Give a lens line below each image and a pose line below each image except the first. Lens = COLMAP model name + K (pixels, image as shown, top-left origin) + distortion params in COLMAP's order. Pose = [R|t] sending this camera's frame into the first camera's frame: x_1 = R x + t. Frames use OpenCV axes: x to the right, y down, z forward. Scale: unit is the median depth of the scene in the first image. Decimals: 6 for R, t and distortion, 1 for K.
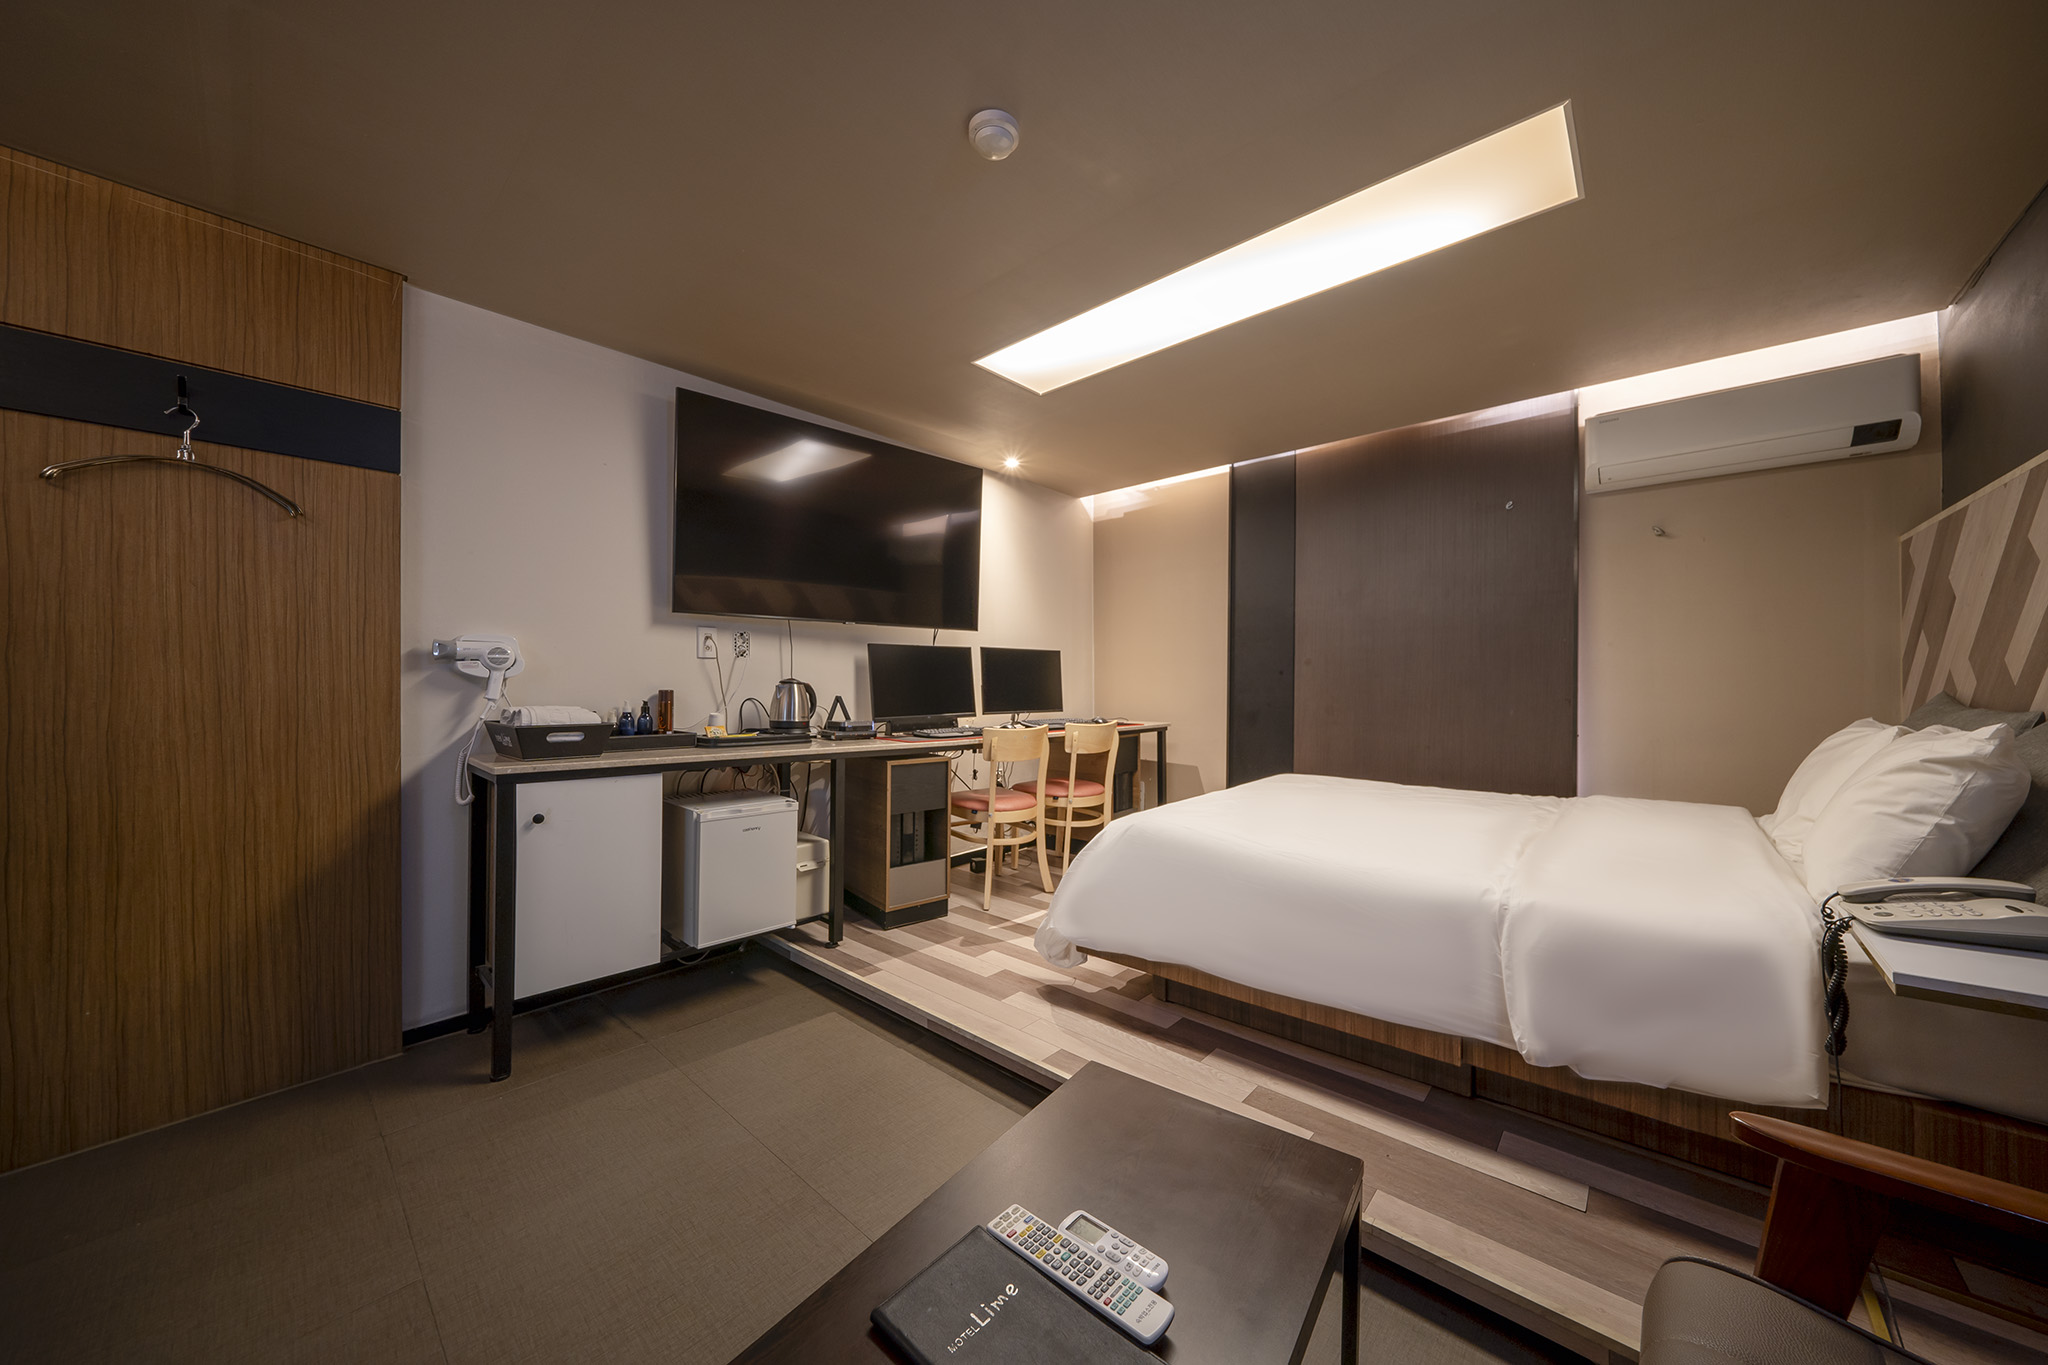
lens RADIAL K [[703.1, 0, 1036.7], [0, 703.1, 681.4], [0, 0, 1]] dist [-0.000317, -0.002903]
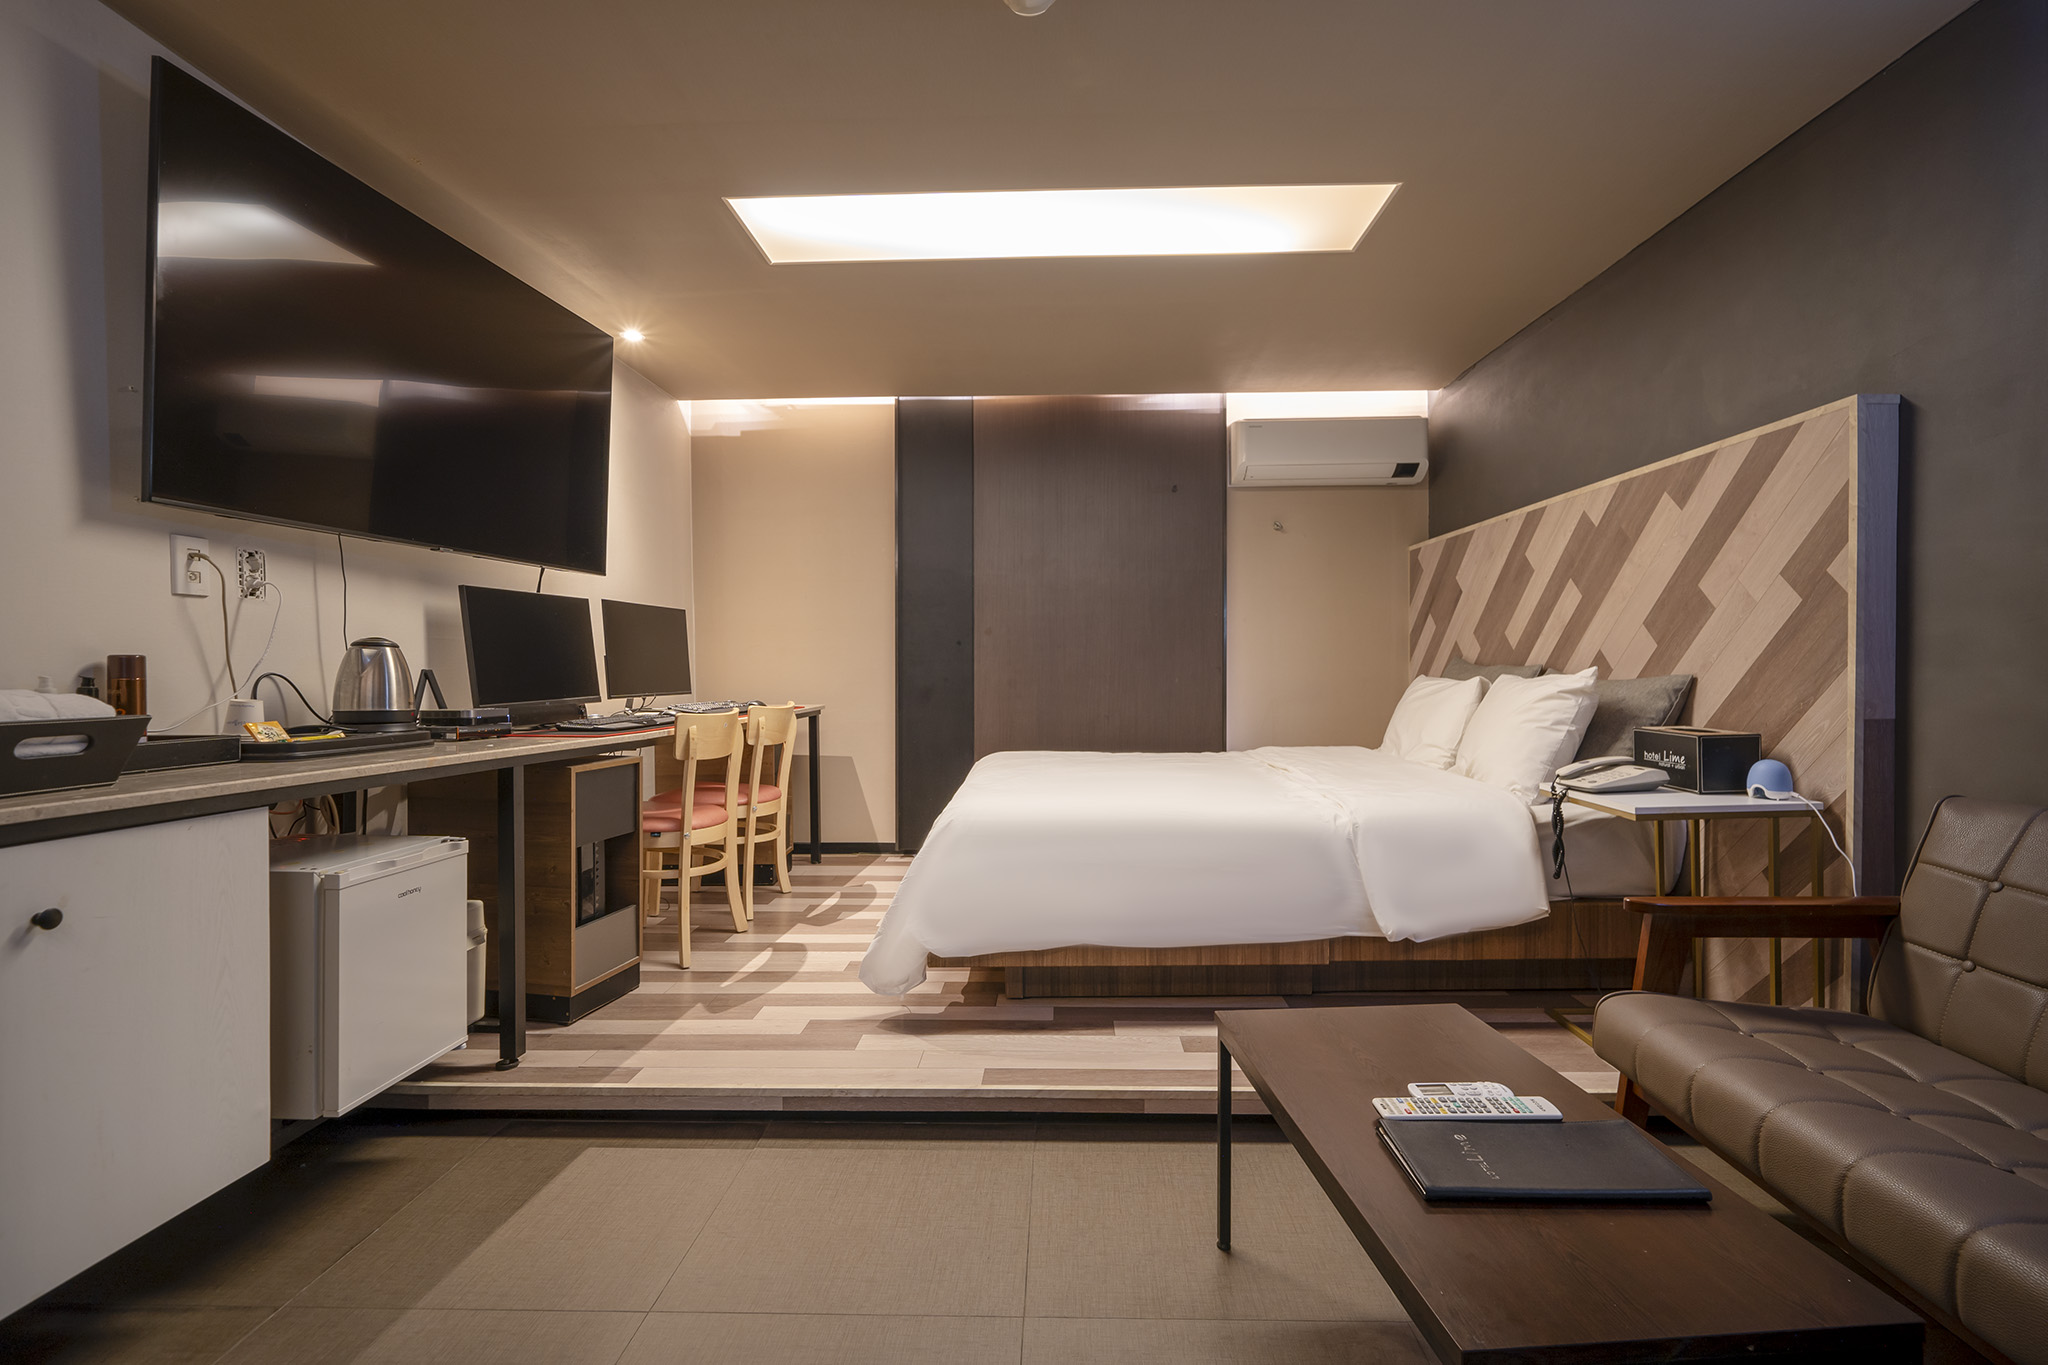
lens RADIAL K [[899.8, 0, 1036.1], [0, 899.8, 679.7], [0, 0, 1]] dist [0.001828, 0.000150]
pose [[0.767165, -0.014020, 0.641297, -0.425980], [0.003954, 0.999845, 0.017128, 0.020709], [-0.641438, -0.010604, 0.767102, 0.084548]]
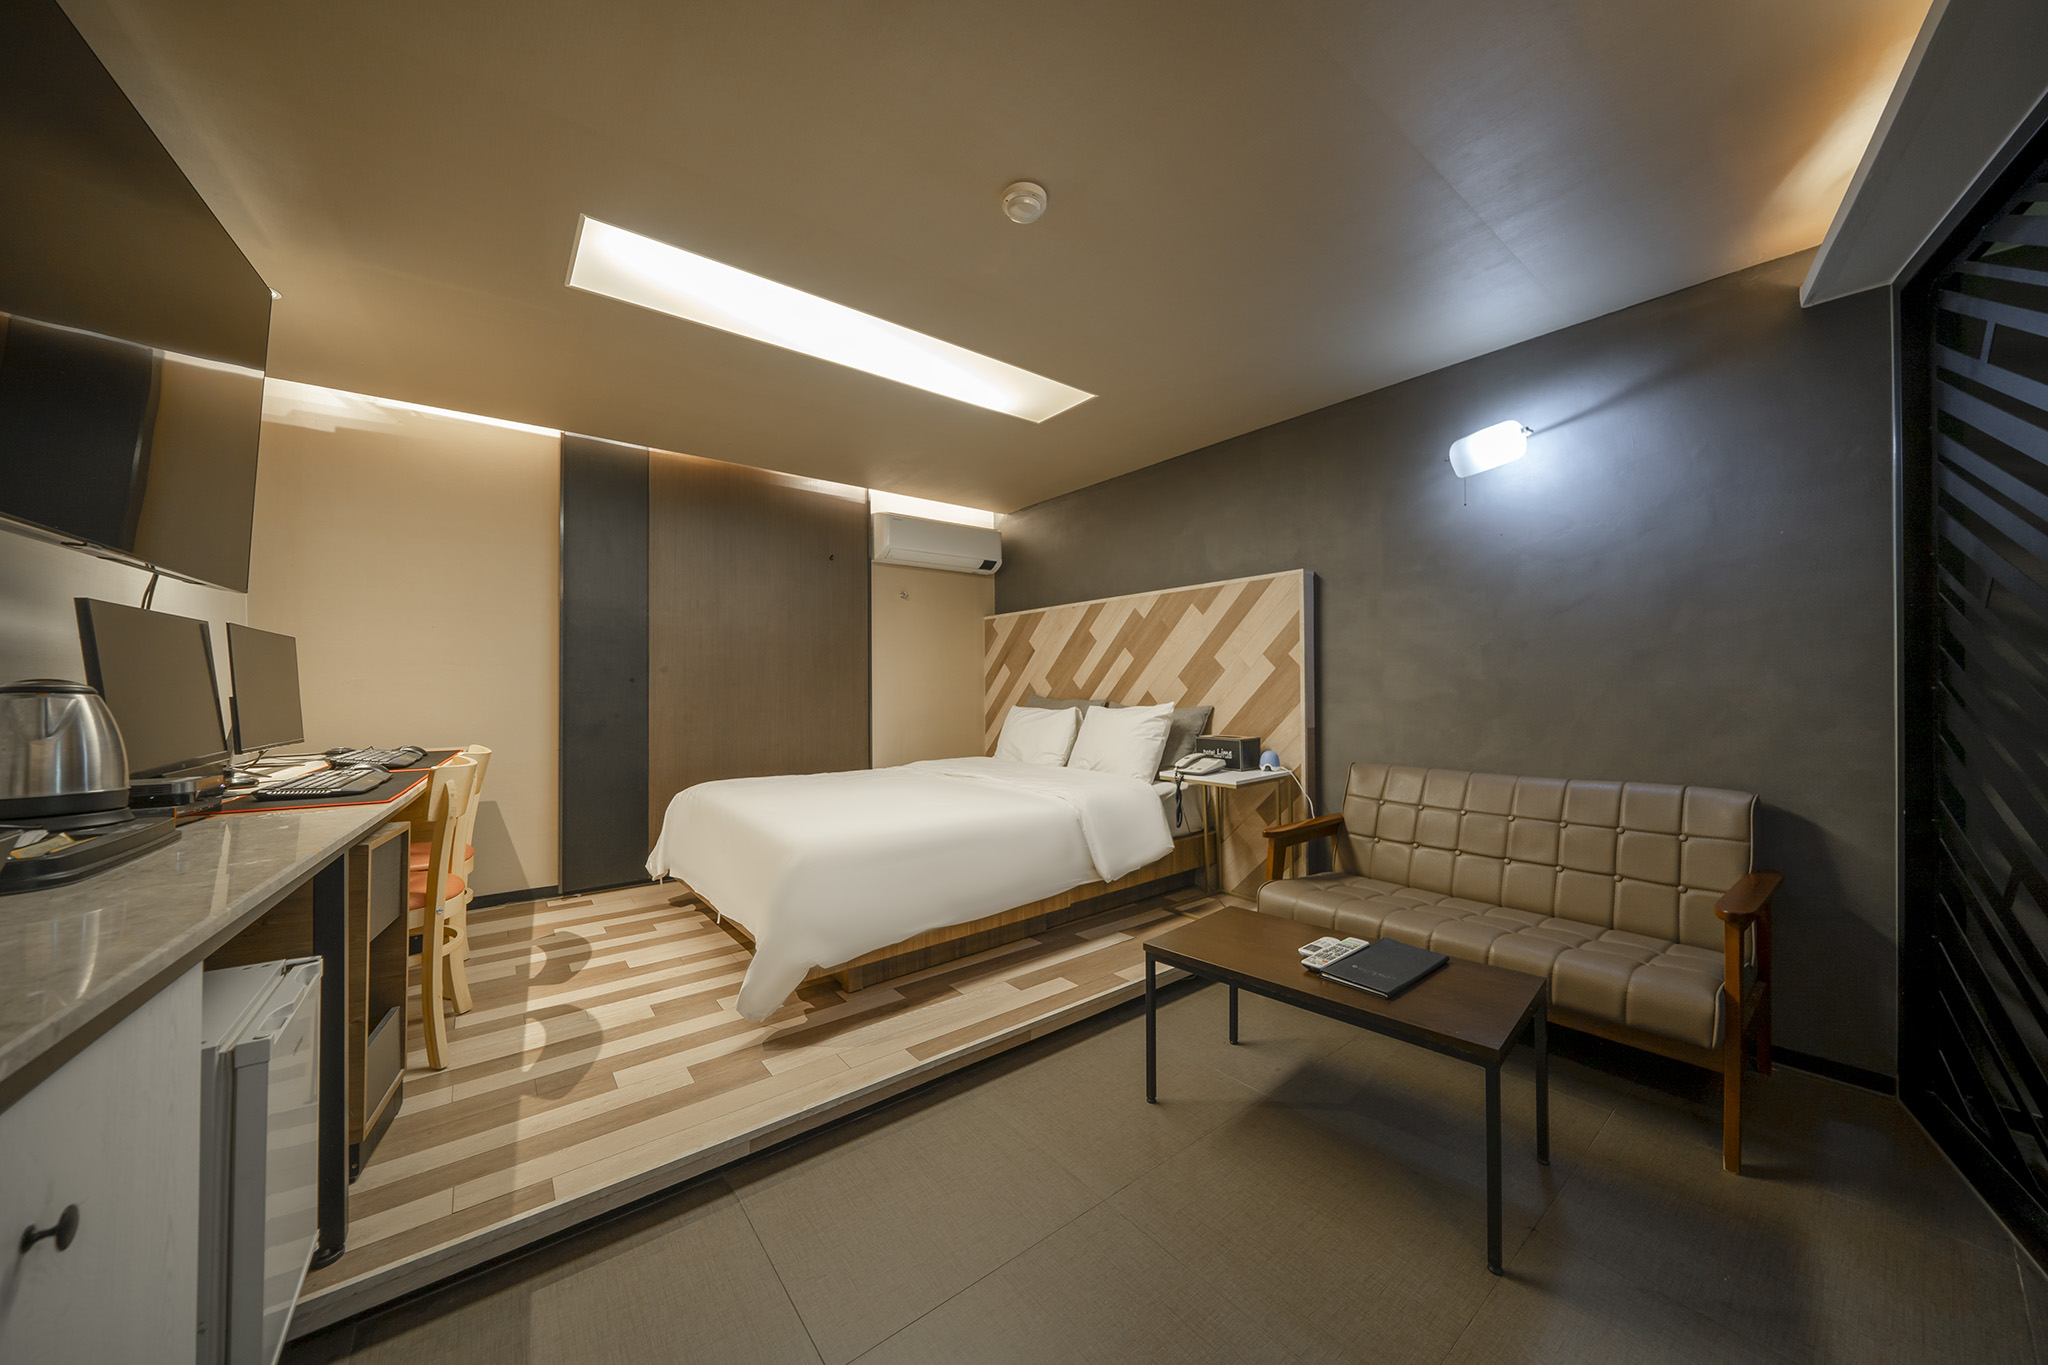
lens RADIAL K [[703.1, 0, 1036.7], [0, 703.1, 681.4], [0, 0, 1]] dist [-0.000317, -0.002903]
pose [[0.168747, 0.010963, 0.985598, -0.650361], [0.004438, 0.999920, -0.011882, 0.003267], [-0.985649, 0.006379, 0.168685, 0.441952]]
